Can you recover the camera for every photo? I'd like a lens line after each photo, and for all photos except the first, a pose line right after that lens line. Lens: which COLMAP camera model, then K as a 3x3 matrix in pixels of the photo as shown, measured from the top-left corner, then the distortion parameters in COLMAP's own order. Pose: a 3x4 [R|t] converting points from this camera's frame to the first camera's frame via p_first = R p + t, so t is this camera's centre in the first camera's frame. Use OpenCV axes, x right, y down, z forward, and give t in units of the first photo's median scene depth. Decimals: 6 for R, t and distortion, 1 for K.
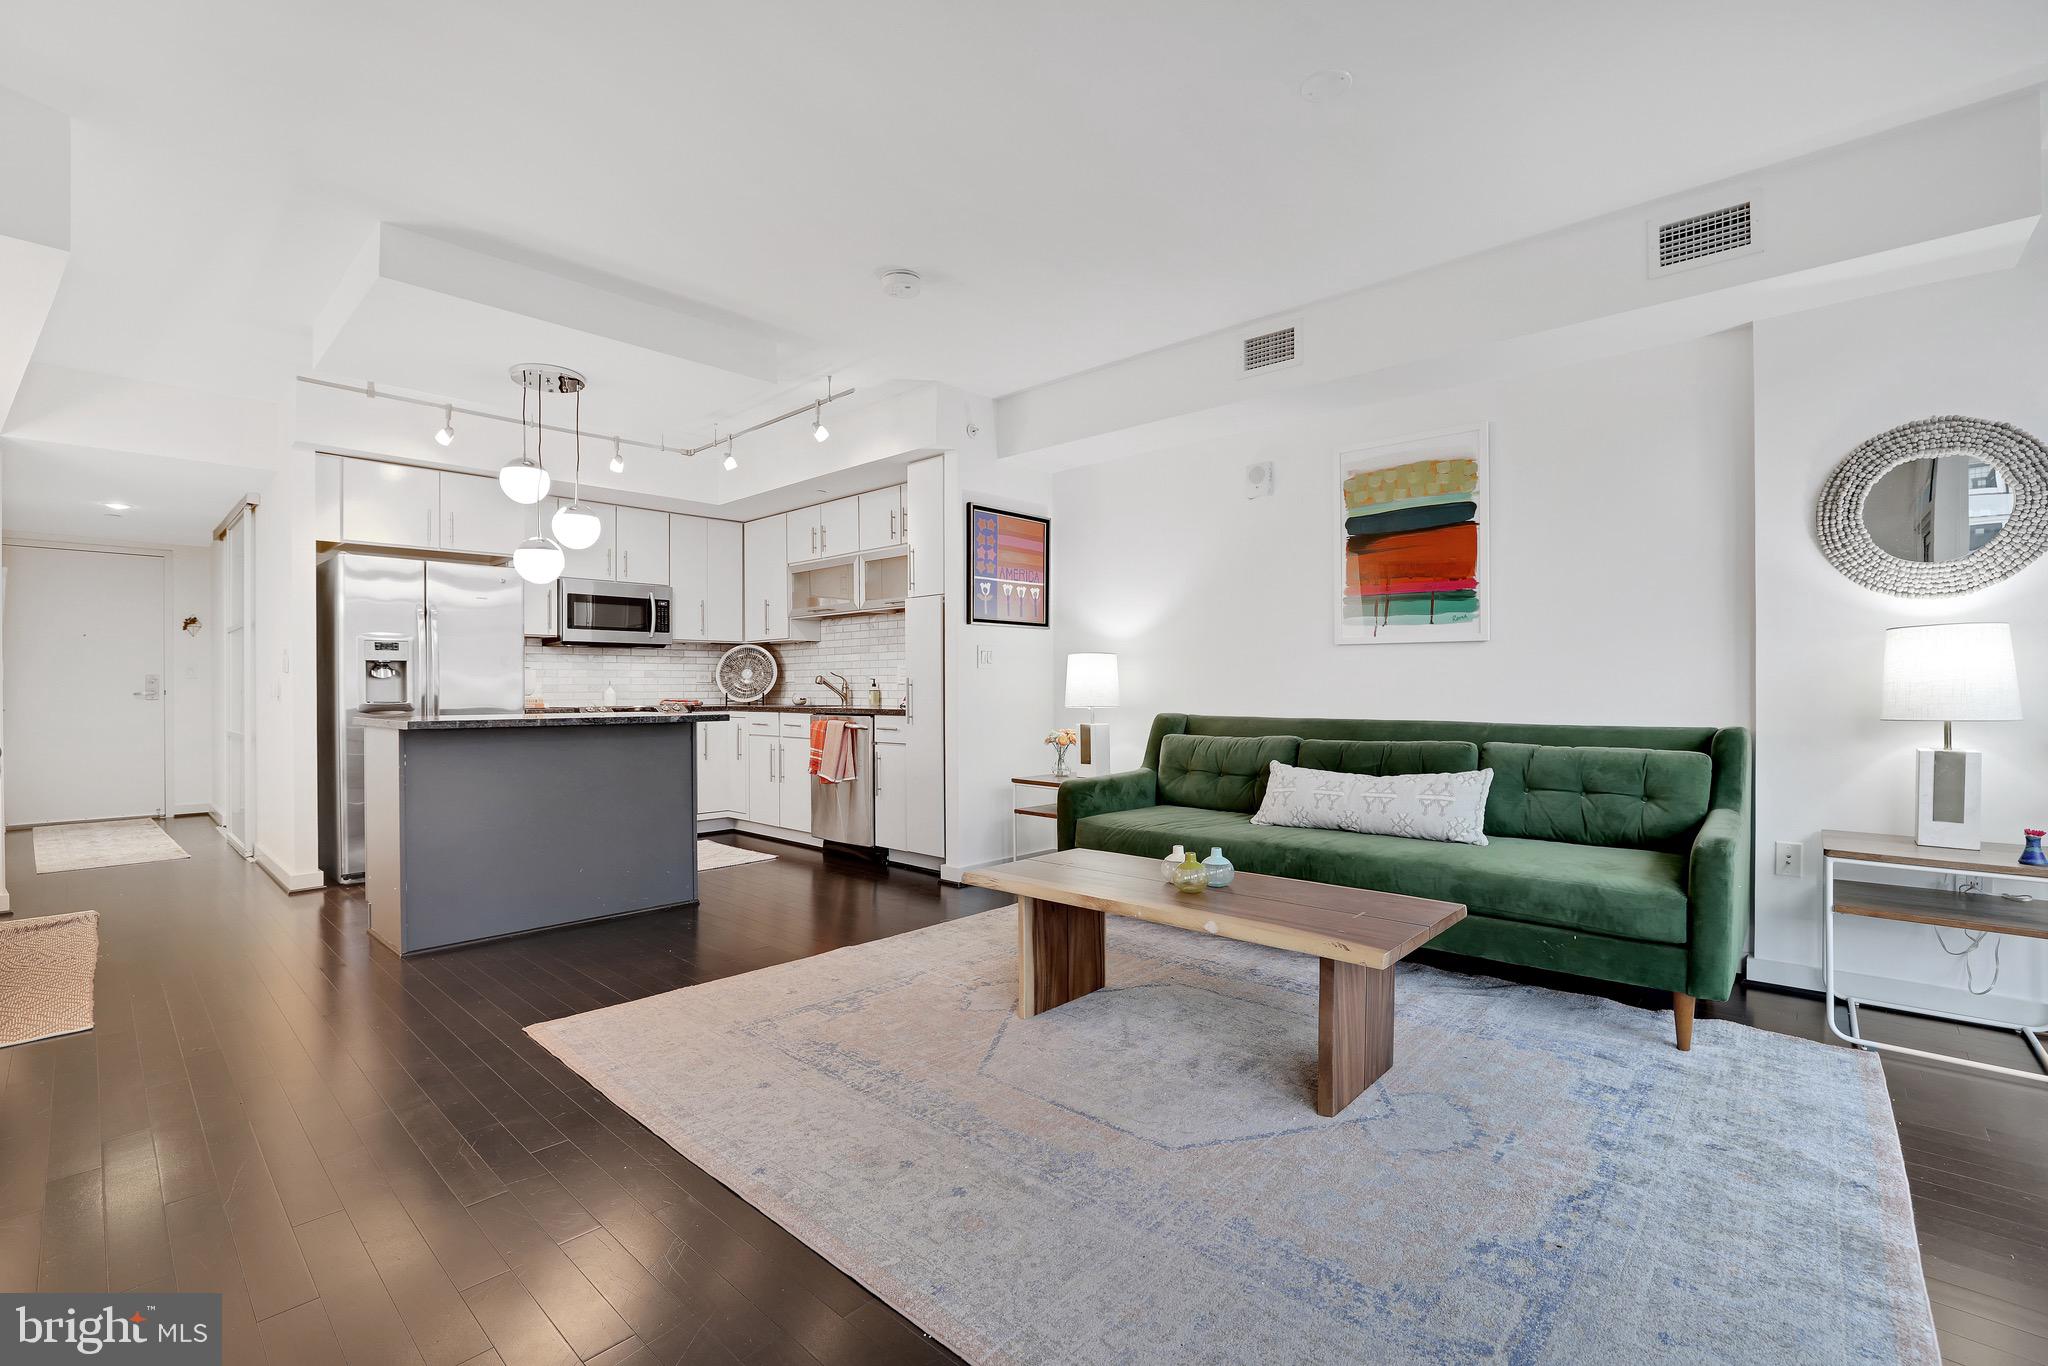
lens RADIAL K [[882.5, 0, 1028.0], [0, 882.5, 688.9], [0, 0, 1]] dist [-0.039821, 0.012375]
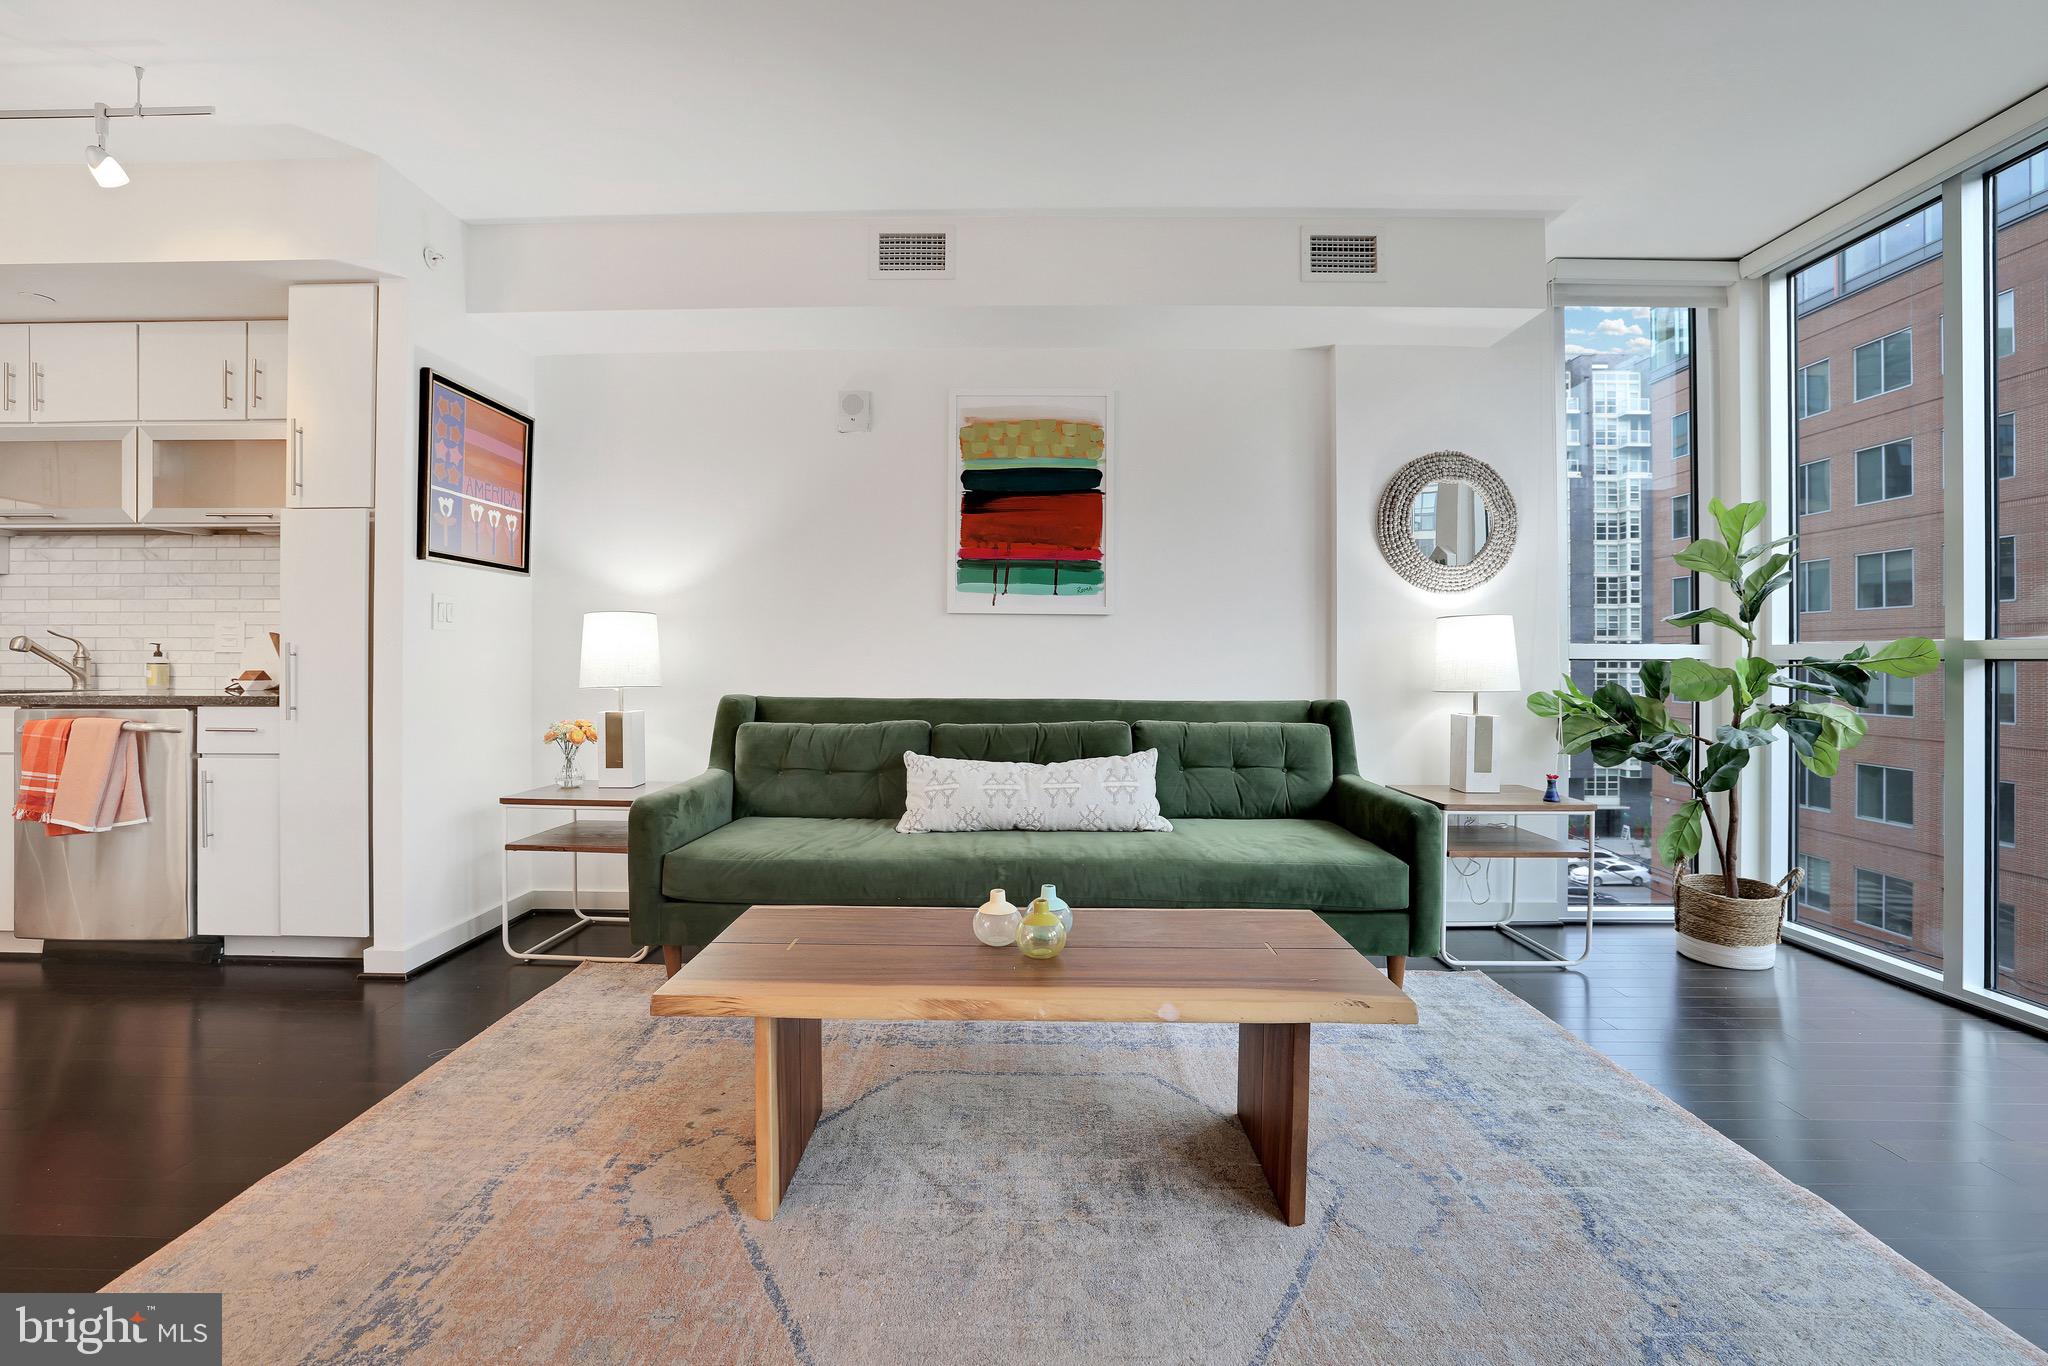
lens RADIAL K [[882.5, 0, 1002.5], [0, 882.5, 653.8], [0, 0, 1]] dist [-0.039821, 0.012375]
pose [[0.757423, 0.008952, 0.652863, -0.188388], [-0.003977, 0.999951, -0.009097, -0.002314], [-0.652912, 0.004294, 0.757421, 0.310882]]
